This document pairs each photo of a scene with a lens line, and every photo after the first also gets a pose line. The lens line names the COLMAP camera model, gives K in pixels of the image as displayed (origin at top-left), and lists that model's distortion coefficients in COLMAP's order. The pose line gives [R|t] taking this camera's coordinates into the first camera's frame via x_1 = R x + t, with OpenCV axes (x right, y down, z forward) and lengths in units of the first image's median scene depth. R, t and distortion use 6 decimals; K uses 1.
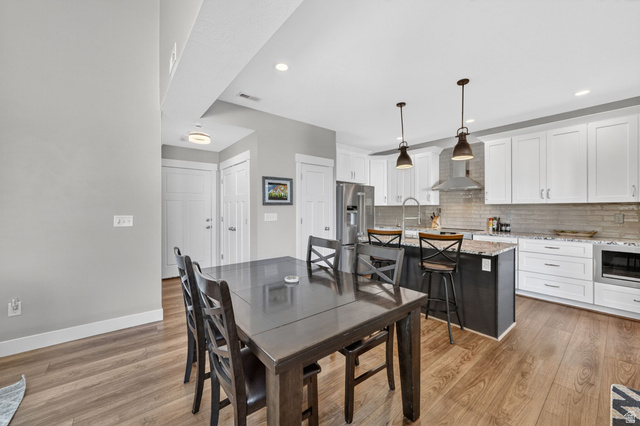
lens RADIAL K [[247.0, 0, 321.4], [0, 247.0, 210.5], [0, 0, 1]] dist [-0.007278, 0.000052]
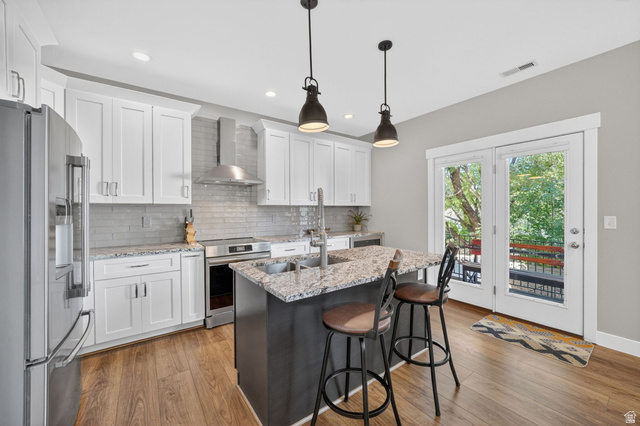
lens RADIAL K [[249.3, 0, 322.3], [0, 249.3, 212.9], [0, 0, 1]] dist [-0.008716, 0.000052]
pose [[0.059167, -0.006057, 0.998230, -0.166600], [0.011994, 0.999914, 0.005357, -0.001148], [-0.998176, 0.011656, 0.059235, 0.883504]]
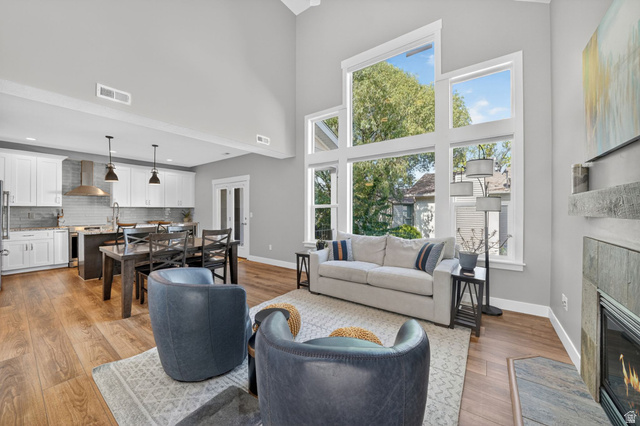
lens RADIAL K [[232.3, 0, 319.2], [0, 232.3, 210.4], [0, 0, 1]] dist [-0.014839, 0.000047]
pose [[-0.254610, -0.000755, 0.967044, -1.187484], [0.007426, 0.999969, 0.002736, 0.002860], [-0.967015, 0.007878, -0.254596, 0.152019]]
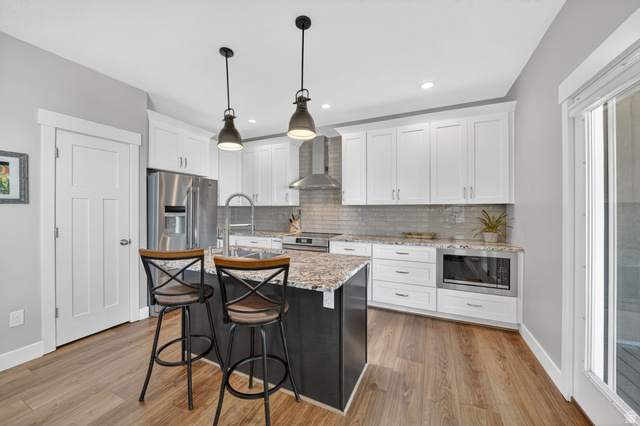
lens RADIAL K [[232.3, 0, 319.2], [0, 232.3, 210.4], [0, 0, 1]] dist [-0.014839, 0.000047]
pose [[0.906088, -0.001203, 0.423087, 0.269615], [0.002457, 0.999994, -0.002417, -0.005098], [-0.423081, 0.003230, 0.906086, 0.318183]]
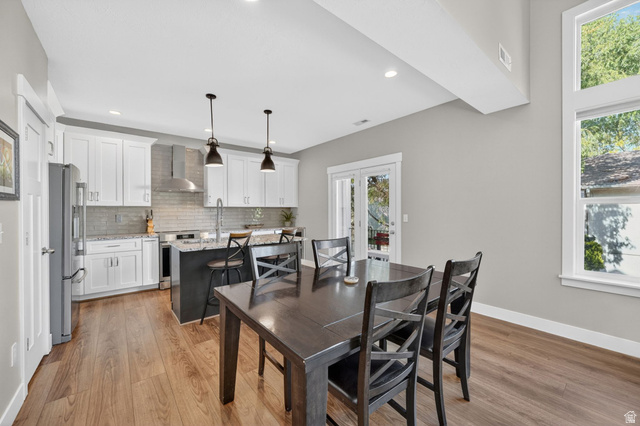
lens RADIAL K [[253.1, 0, 320.0], [0, 253.1, 213.0], [0, 0, 1]] dist [-0.004167, -0.000090]
pose [[0.004354, -0.006437, 0.999970, -0.572446], [0.010416, 0.999925, 0.006391, 0.002363], [-0.999936, 0.010388, 0.004420, 0.553741]]
